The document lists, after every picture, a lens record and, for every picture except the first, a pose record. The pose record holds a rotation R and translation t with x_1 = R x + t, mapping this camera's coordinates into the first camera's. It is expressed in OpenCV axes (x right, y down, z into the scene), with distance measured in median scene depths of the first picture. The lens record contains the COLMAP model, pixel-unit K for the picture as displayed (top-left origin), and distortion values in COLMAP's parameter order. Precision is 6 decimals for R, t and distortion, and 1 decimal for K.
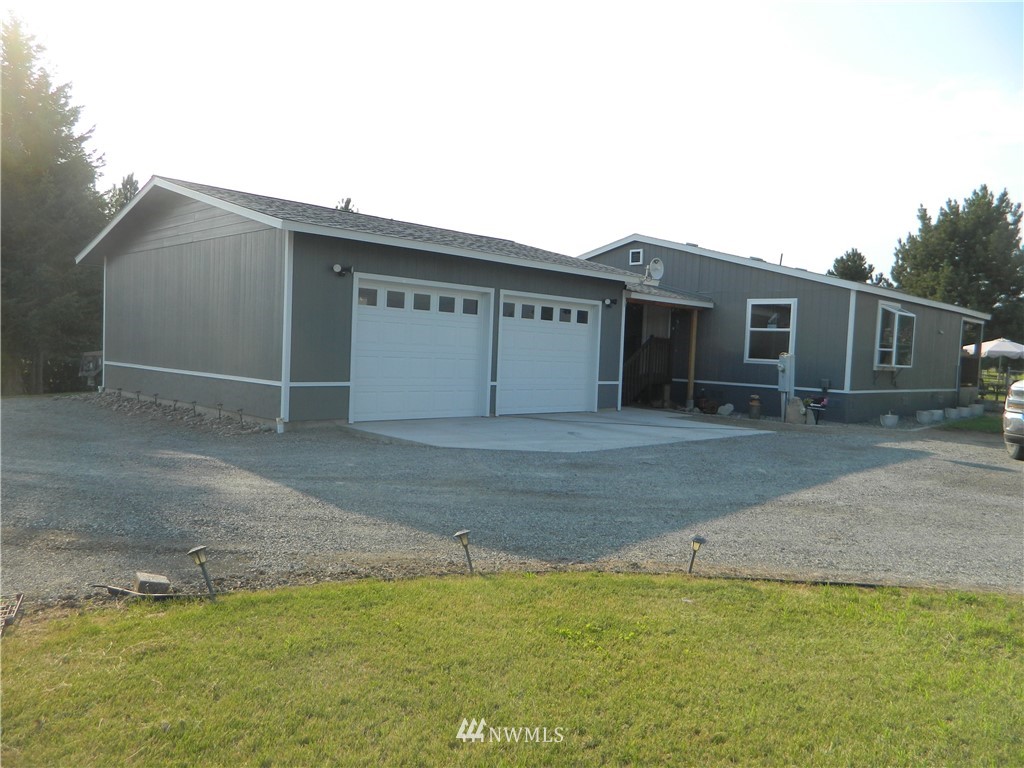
lens RADIAL K [[758.7, 0, 512.9], [0, 758.7, 386.3], [0, 0, 1]] dist [0.002651, -0.002896]
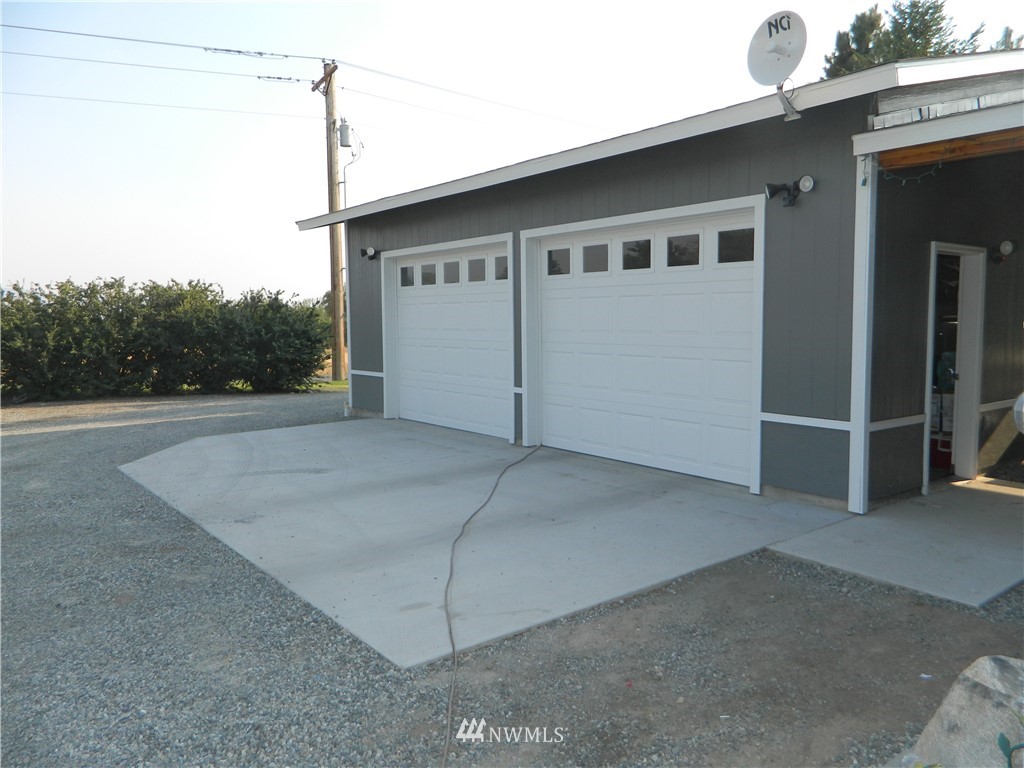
lens RADIAL K [[758.7, 0, 511.4], [0, 758.7, 385.6], [0, 0, 1]] dist [0.002651, -0.002896]
pose [[-0.120546, 0.060727, -0.990849, 0.509190], [-0.031132, 0.997405, 0.064916, -0.041252], [0.992219, 0.038672, -0.118343, 0.945833]]
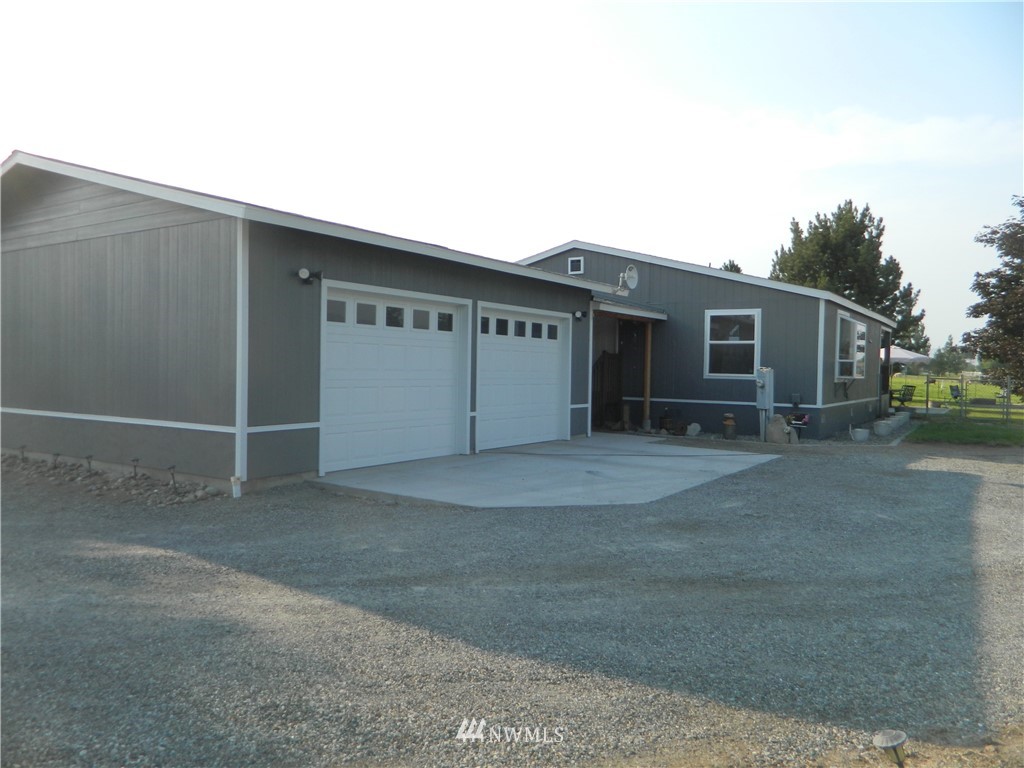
lens RADIAL K [[758.7, 0, 509.6], [0, 758.7, 382.2], [0, 0, 1]] dist [0.002651, -0.002896]
pose [[0.979493, -0.028906, 0.199394, -0.133900], [0.033462, 0.999249, -0.019515, -0.018435], [-0.198680, 0.025787, 0.979725, 0.158362]]
